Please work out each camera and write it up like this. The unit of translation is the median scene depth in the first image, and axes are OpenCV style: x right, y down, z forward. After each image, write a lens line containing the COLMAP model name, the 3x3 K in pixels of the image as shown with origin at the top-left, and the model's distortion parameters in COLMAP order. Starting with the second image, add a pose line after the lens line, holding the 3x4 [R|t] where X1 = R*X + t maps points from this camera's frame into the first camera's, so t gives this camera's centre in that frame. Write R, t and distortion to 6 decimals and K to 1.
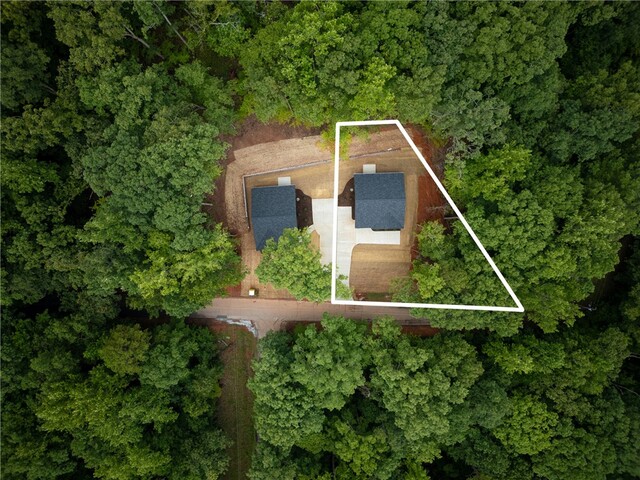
lens RADIAL K [[454.7, 0, 318.4], [0, 454.7, 238.5], [0, 0, 1]] dist [0.085410, -0.080007]
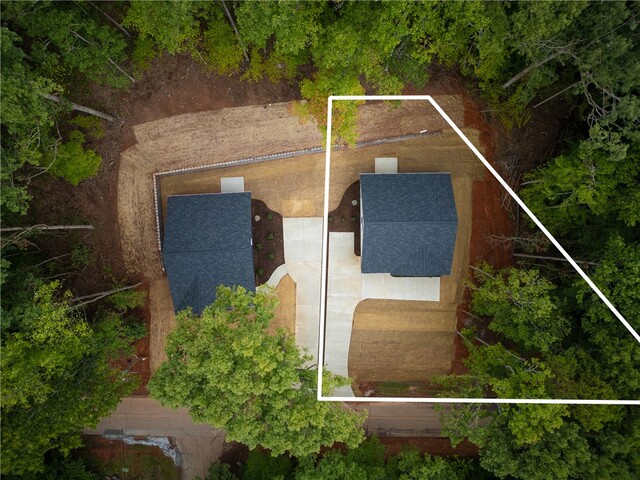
lens RADIAL K [[454.7, 0, 318.4], [0, 454.7, 238.5], [0, 0, 1]] dist [0.085410, -0.080007]
pose [[0.998856, 0.011035, 0.046534, 0.003517], [-0.010290, 0.999815, -0.016222, -0.053969], [-0.046704, 0.015725, 0.998785, 0.449708]]
